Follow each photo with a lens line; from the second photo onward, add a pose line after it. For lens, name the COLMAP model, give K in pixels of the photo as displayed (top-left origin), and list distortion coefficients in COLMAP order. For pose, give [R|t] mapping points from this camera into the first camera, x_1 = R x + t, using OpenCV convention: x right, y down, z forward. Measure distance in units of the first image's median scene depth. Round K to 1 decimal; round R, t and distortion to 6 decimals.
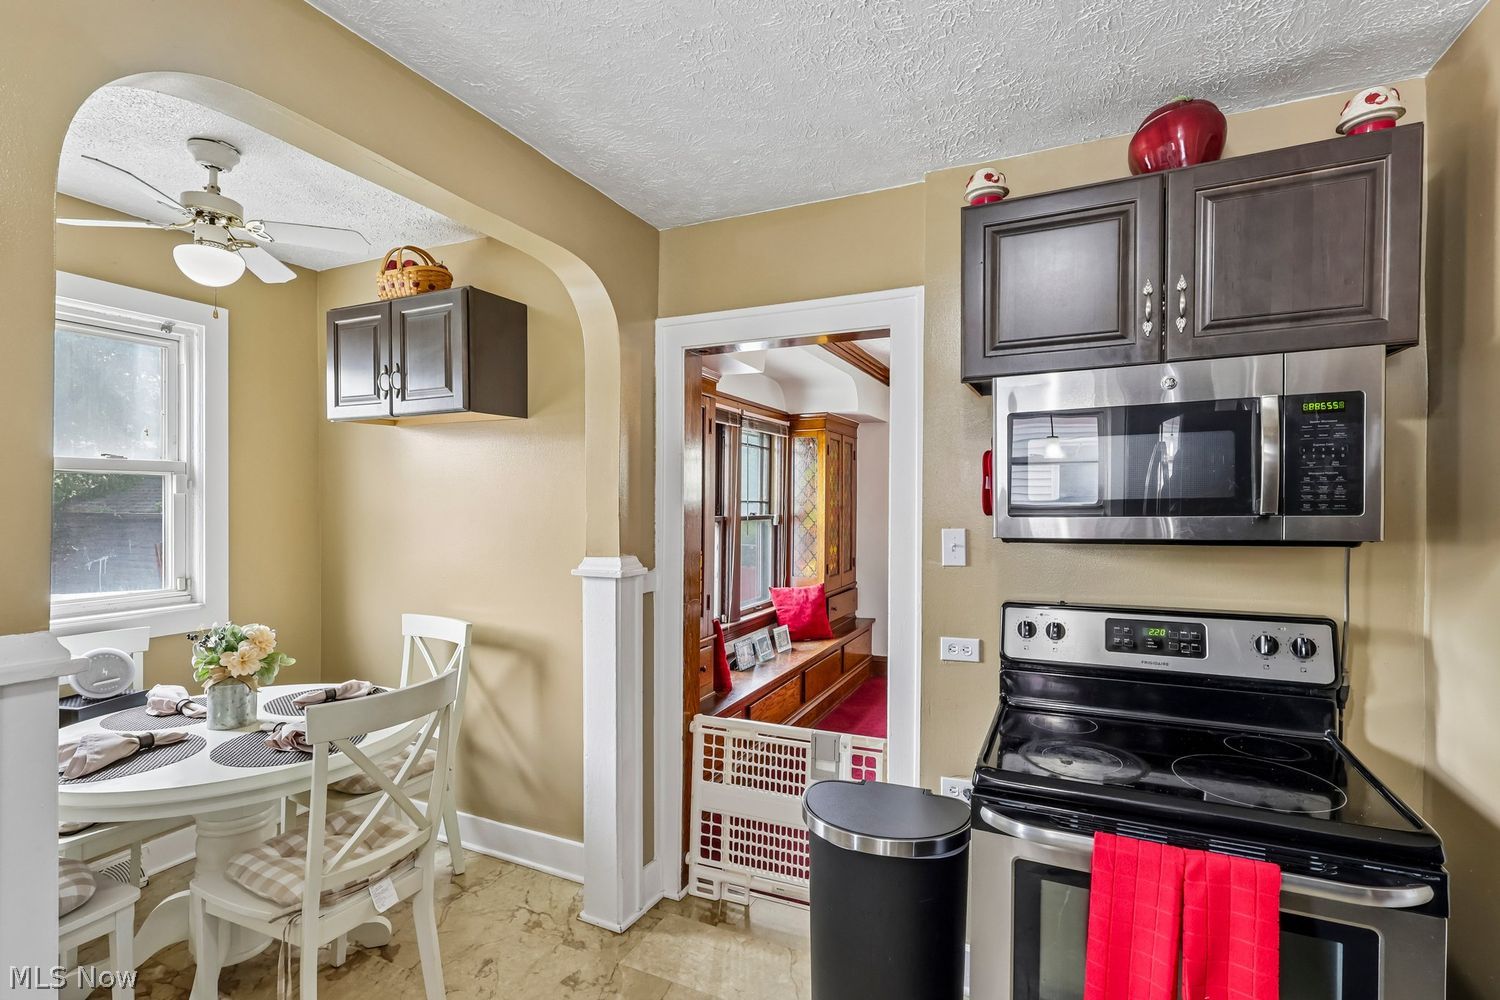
lens RADIAL K [[700.9, 0, 750.3], [0, 700.9, 488.1], [0, 0, 1]] dist [-0.000177, 0.003472]
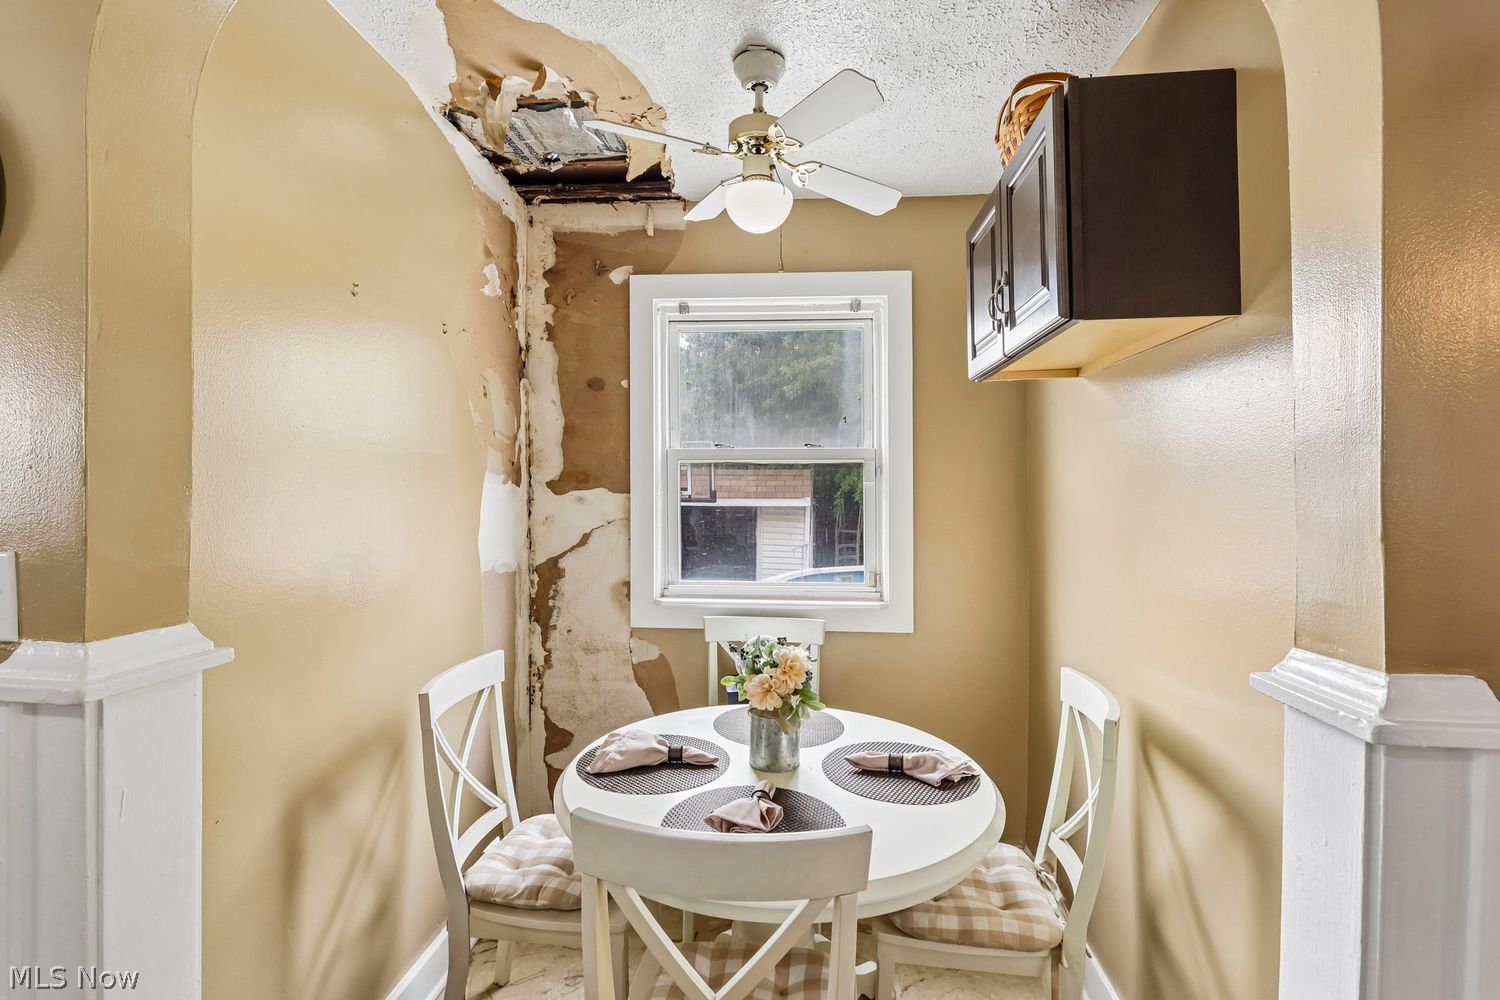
lens RADIAL K [[700.9, 0, 745.3], [0, 700.9, 501.2], [0, 0, 1]] dist [-0.000177, 0.003472]
pose [[0.327764, 0.017581, -0.944596, 0.018748], [0.011301, 0.999682, 0.022528, 0.014368], [0.944692, -0.018058, 0.327461, 0.799900]]
